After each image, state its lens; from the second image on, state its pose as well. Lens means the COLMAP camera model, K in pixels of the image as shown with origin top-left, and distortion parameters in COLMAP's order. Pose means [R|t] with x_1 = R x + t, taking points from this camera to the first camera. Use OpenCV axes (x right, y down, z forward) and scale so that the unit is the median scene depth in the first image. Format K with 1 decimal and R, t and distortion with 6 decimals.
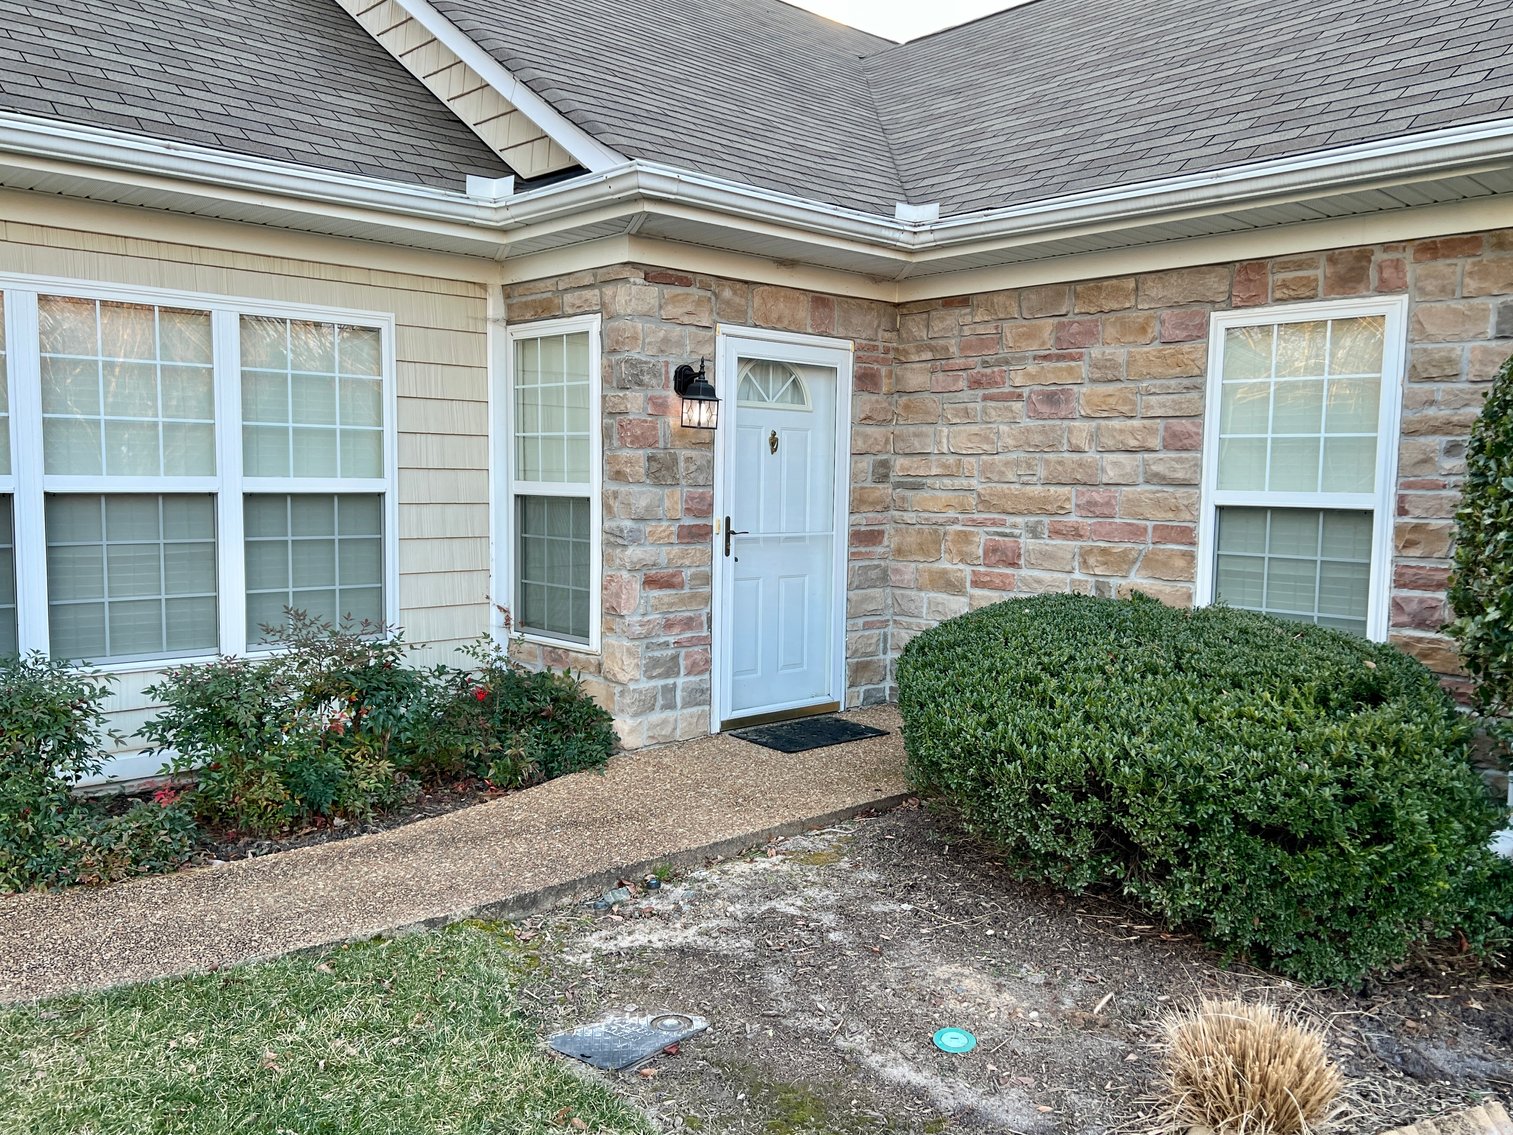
lens RADIAL K [[1243.3, 0, 746.3], [0, 1243.3, 571.5], [0, 0, 1]] dist [0.079950, -0.095700]
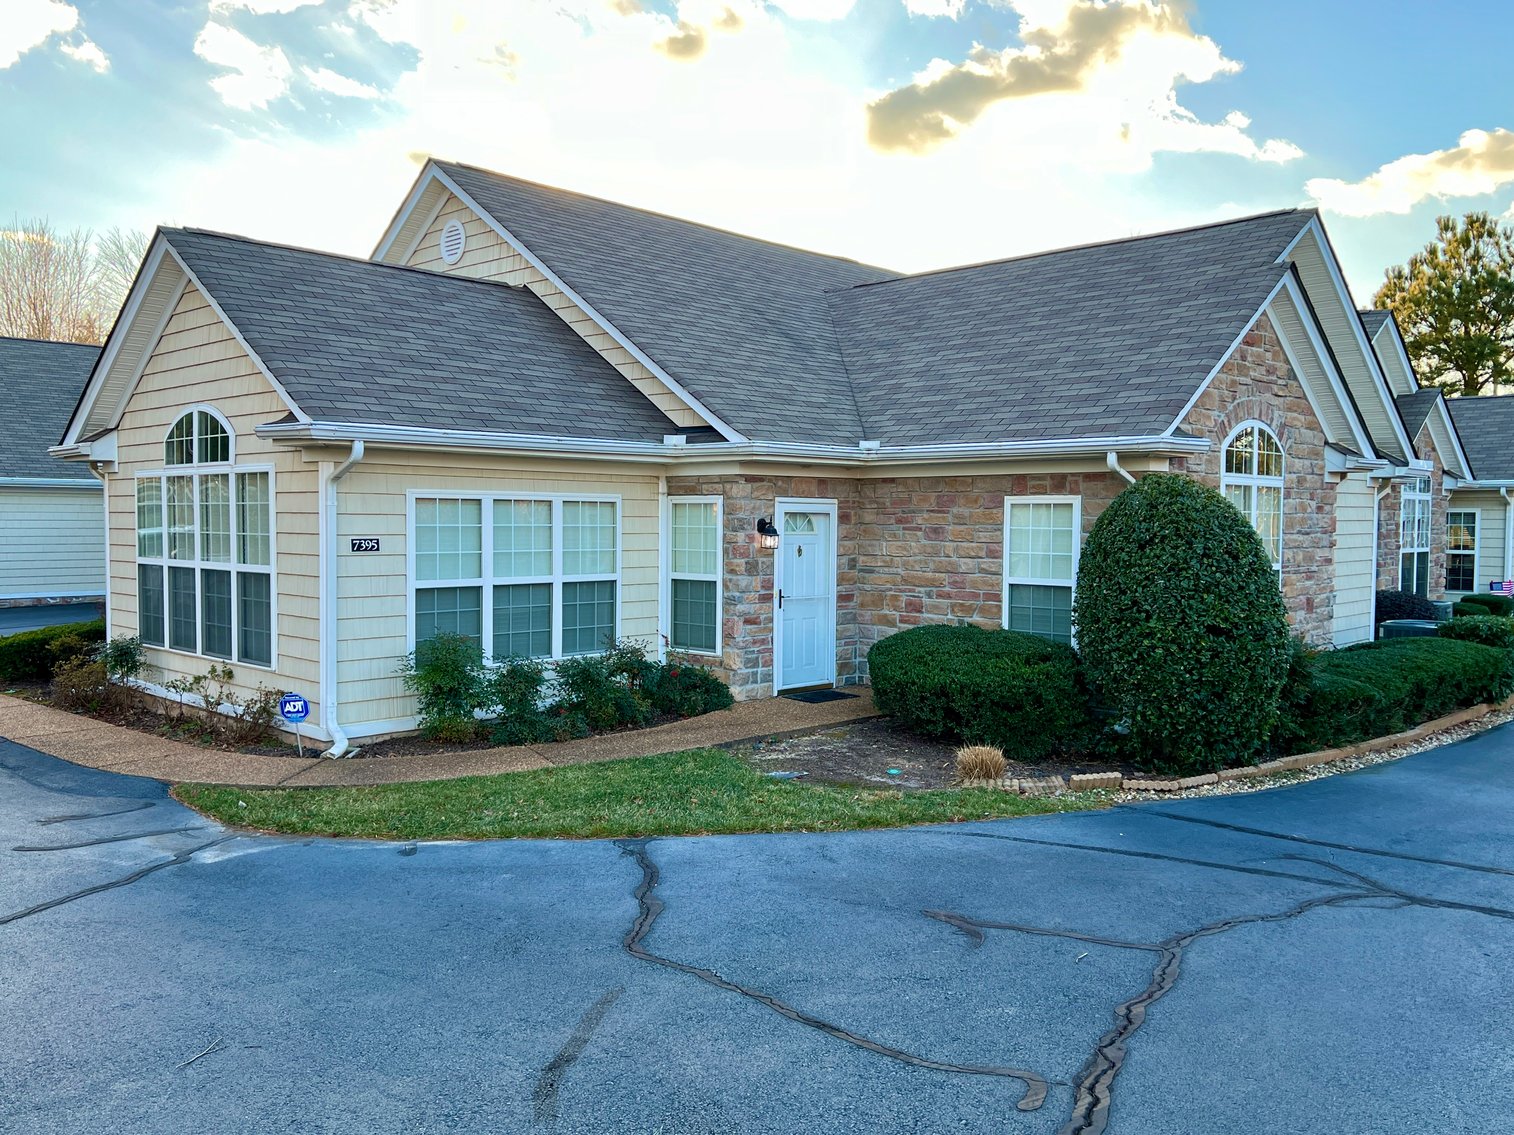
lens RADIAL K [[1244.1, 0, 735.9], [0, 1244.1, 571.3], [0, 0, 1]] dist [0.079950, -0.095700]
pose [[0.998959, -0.009416, 0.044637, -0.188631], [0.011042, 0.999279, -0.036319, -0.000504], [-0.044263, 0.036774, 0.998343, -1.098921]]
